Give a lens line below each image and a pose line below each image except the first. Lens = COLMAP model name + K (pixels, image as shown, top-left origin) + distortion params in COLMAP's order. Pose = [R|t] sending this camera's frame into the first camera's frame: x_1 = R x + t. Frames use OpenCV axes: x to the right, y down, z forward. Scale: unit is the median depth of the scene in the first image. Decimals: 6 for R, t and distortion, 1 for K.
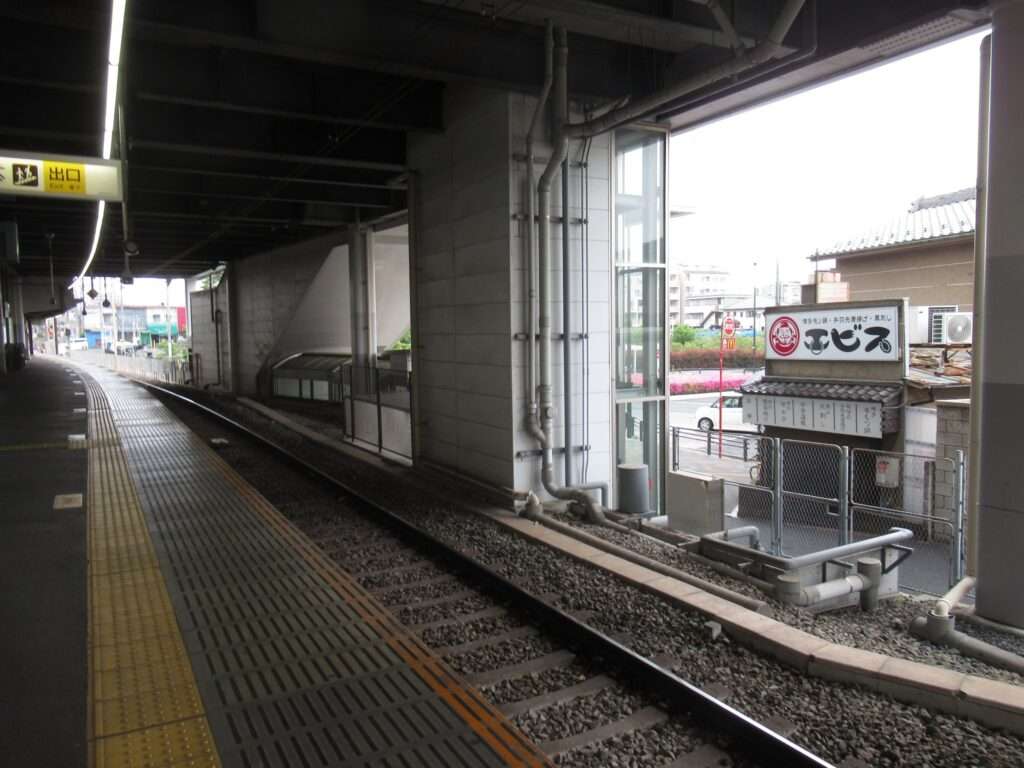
lens RADIAL K [[805.6, 0, 512.0], [0, 805.6, 384.0], [0, 0, 1]] dist [-0.006634, -0.006217]
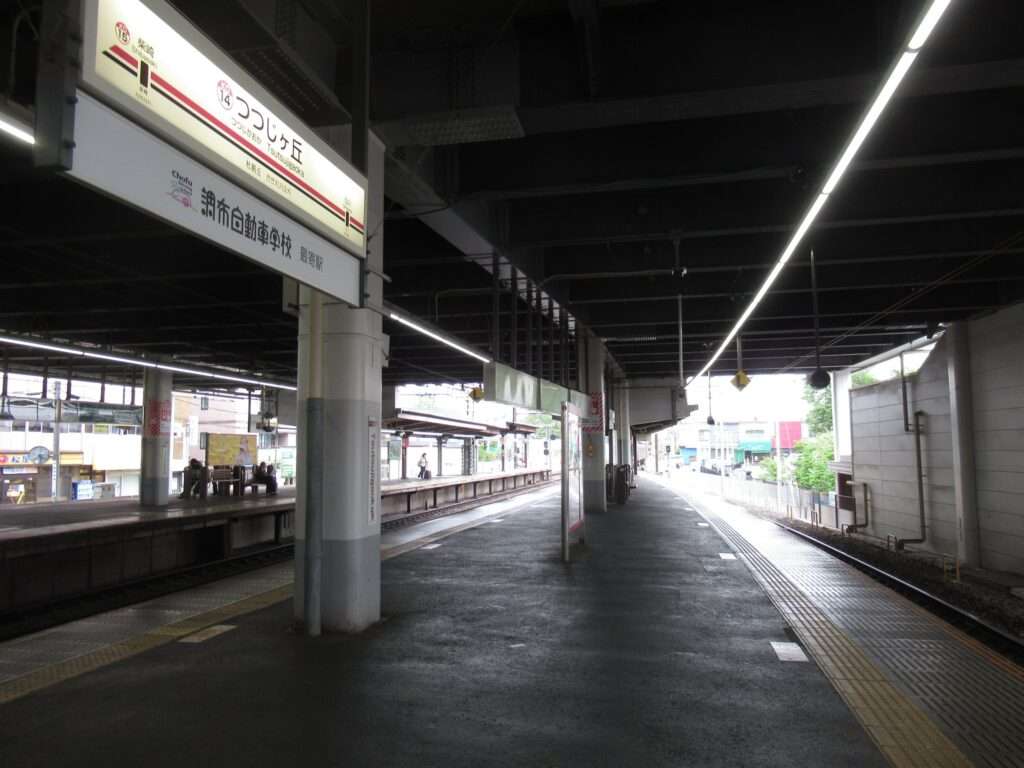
lens RADIAL K [[805.6, 0, 512.0], [0, 805.6, 384.0], [0, 0, 1]] dist [-0.006634, -0.006217]
pose [[0.773724, -0.049289, -0.631602, -0.198291], [-0.041897, 0.990805, -0.128646, -0.021919], [0.632136, 0.125998, 0.764545, 0.320222]]
